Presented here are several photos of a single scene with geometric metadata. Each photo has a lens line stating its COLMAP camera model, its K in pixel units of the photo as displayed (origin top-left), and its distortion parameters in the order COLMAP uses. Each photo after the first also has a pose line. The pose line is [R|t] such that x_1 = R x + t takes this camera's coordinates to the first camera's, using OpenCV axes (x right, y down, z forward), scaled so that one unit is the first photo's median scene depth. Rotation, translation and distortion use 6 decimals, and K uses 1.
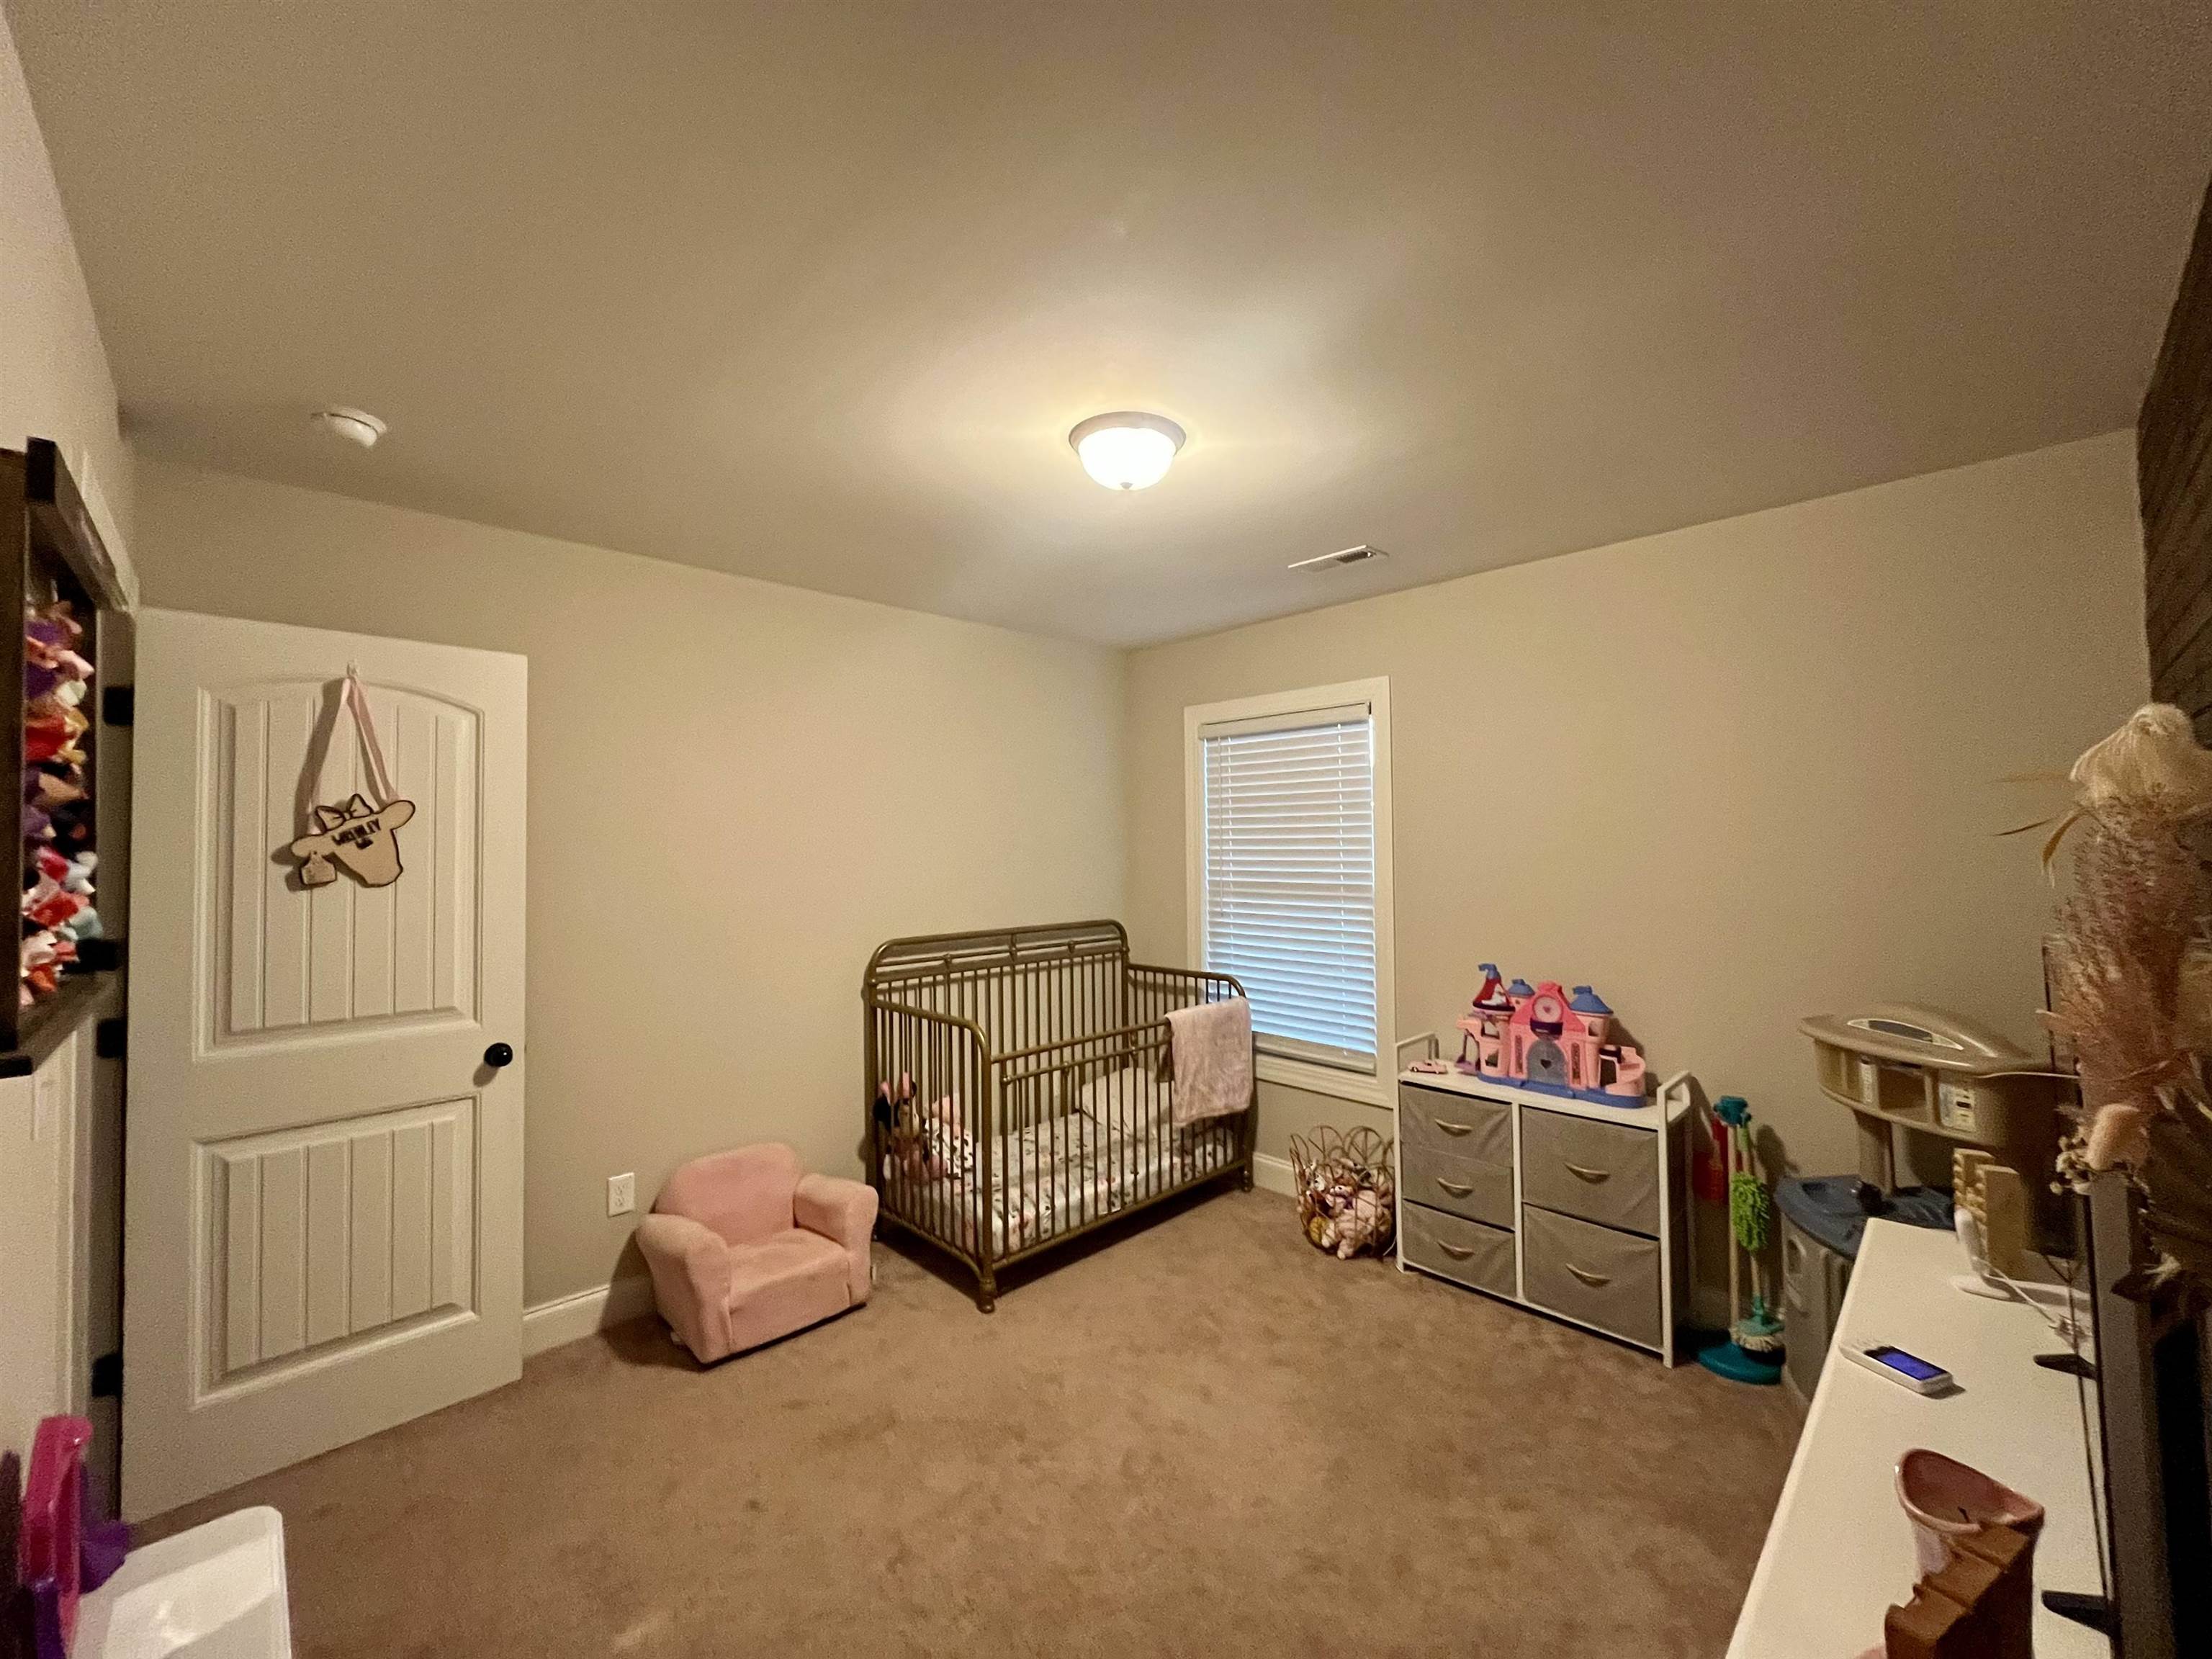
lens RADIAL K [[895.6, 0, 1116.7], [0, 895.6, 826.7], [0, 0, 1]] dist [-0.002419, -0.000280]
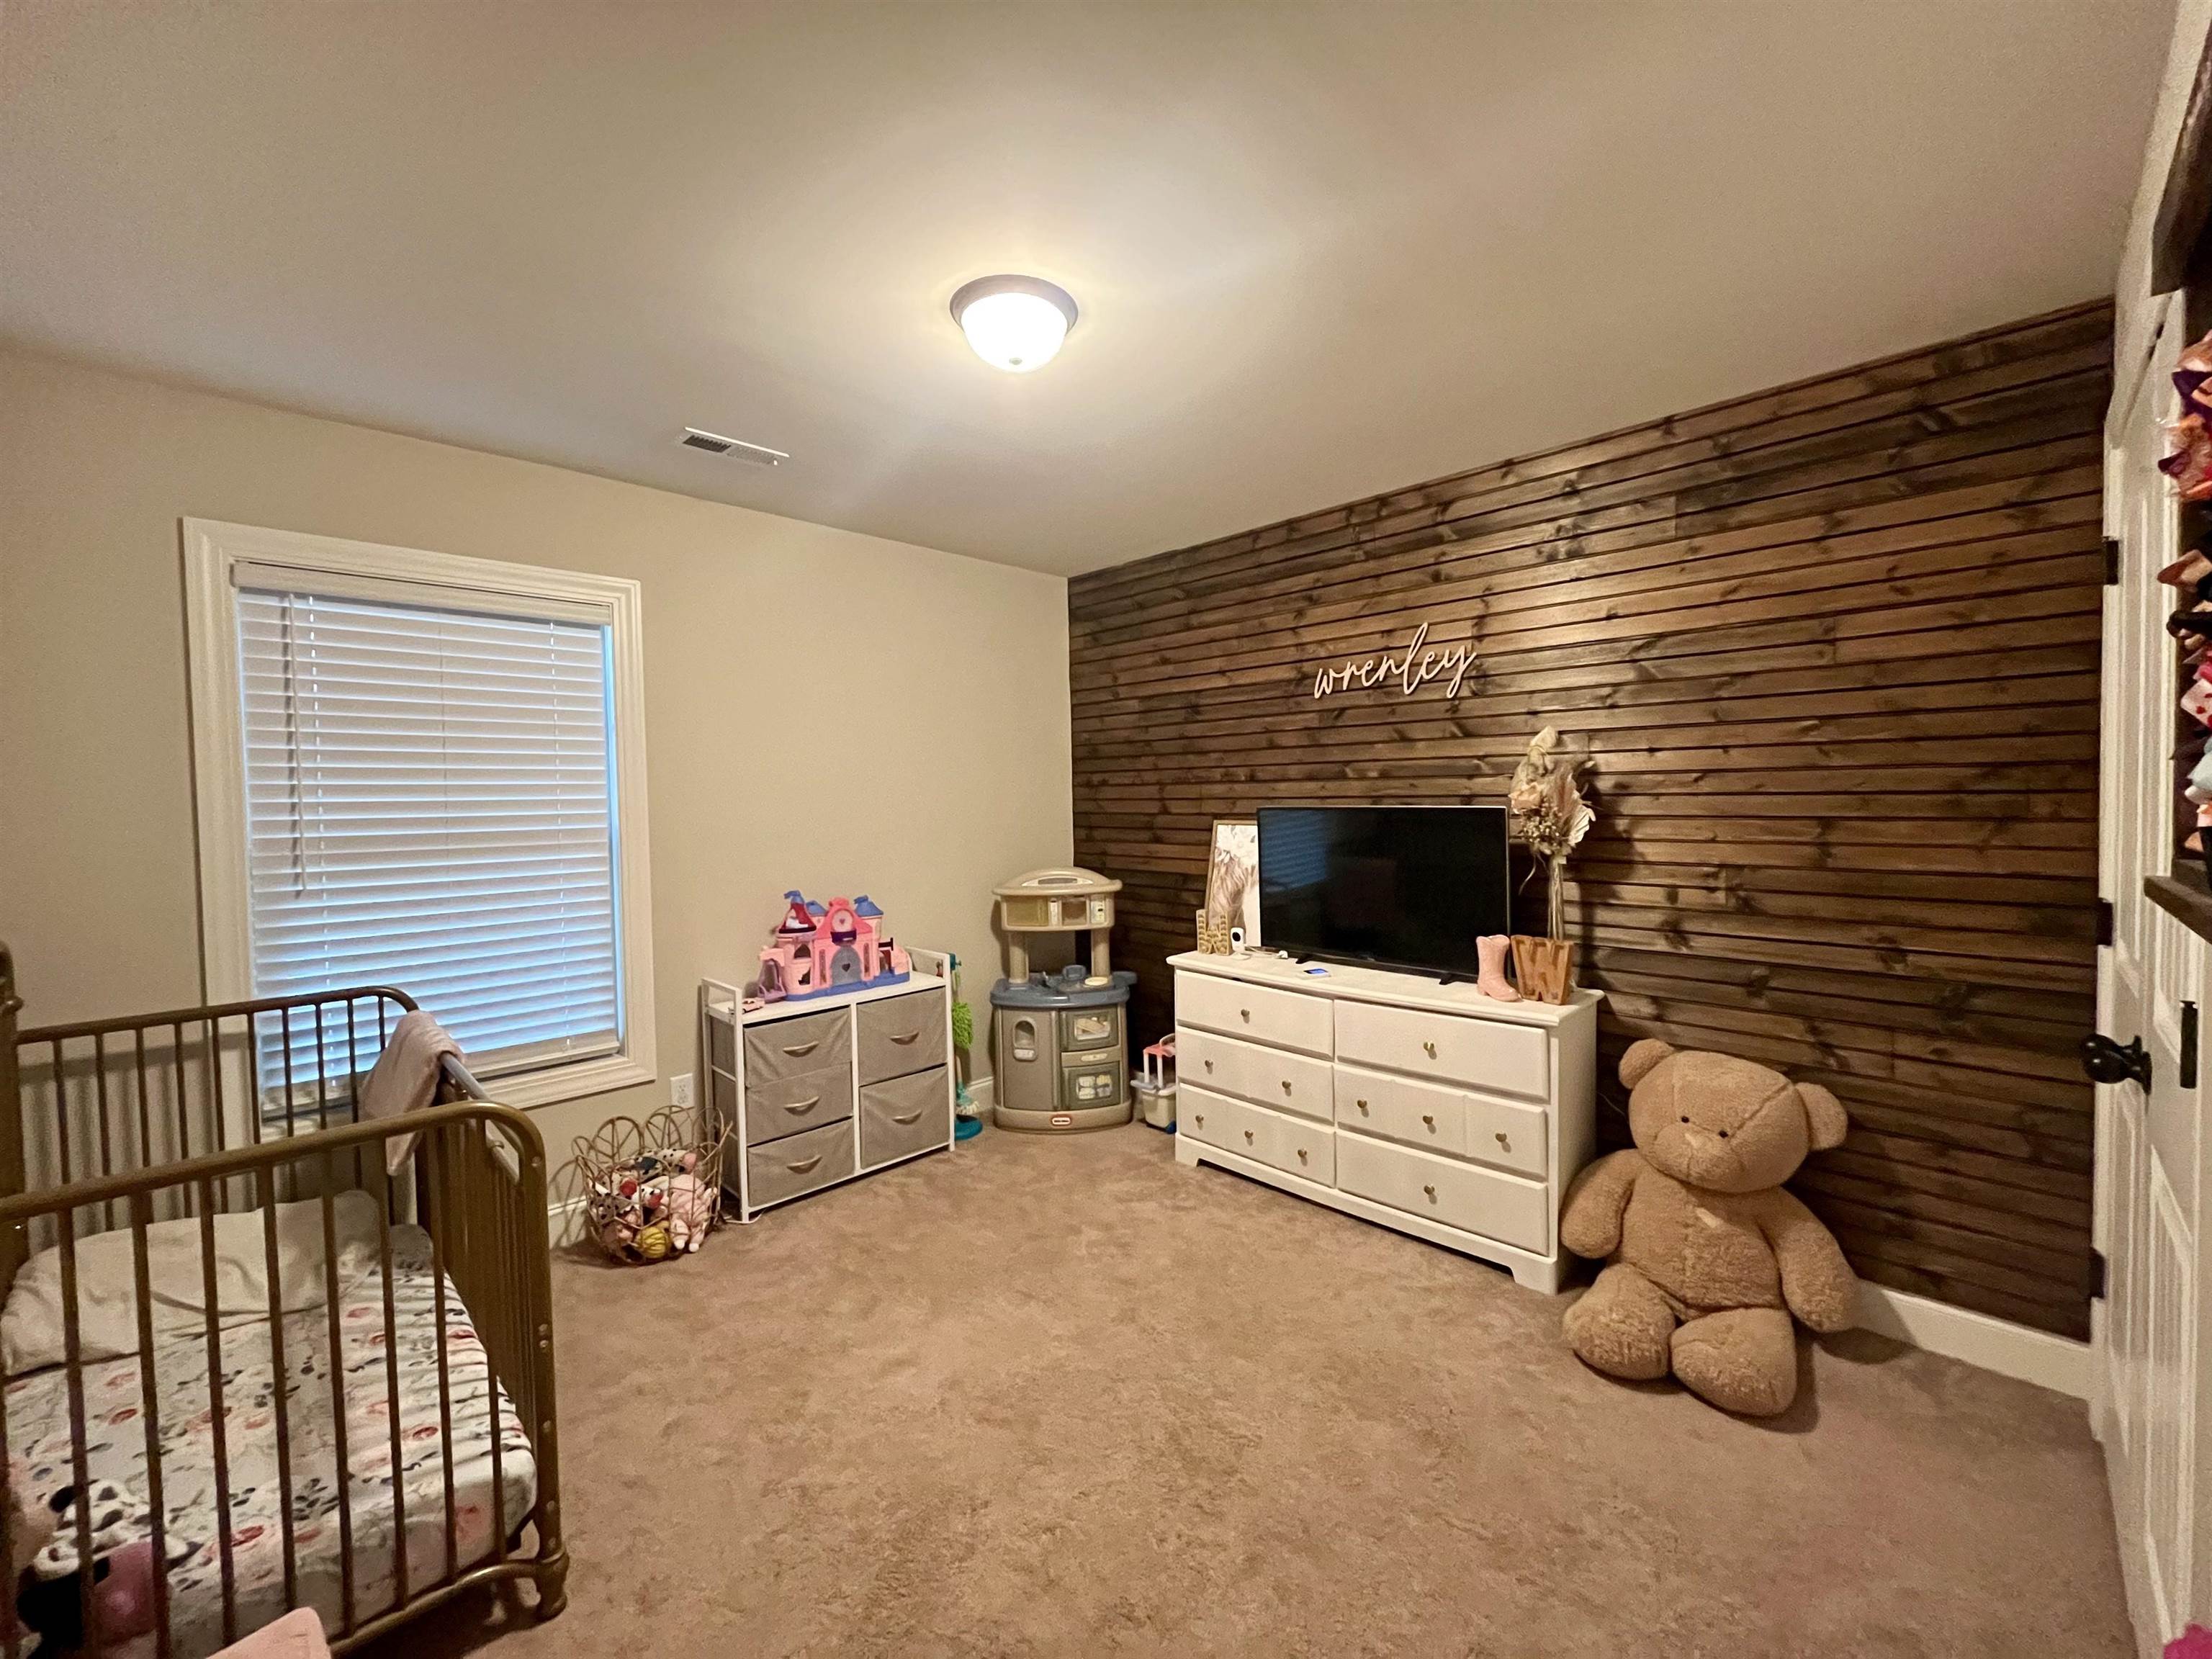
lens RADIAL K [[895.6, 0, 1117.0], [0, 895.6, 826.9], [0, 0, 1]] dist [-0.002419, -0.000280]
pose [[-0.014666, -0.026612, 0.999538, -0.662425], [-0.000556, 0.999646, 0.026606, 0.051292], [-0.999892, -0.000166, -0.014676, 0.652881]]
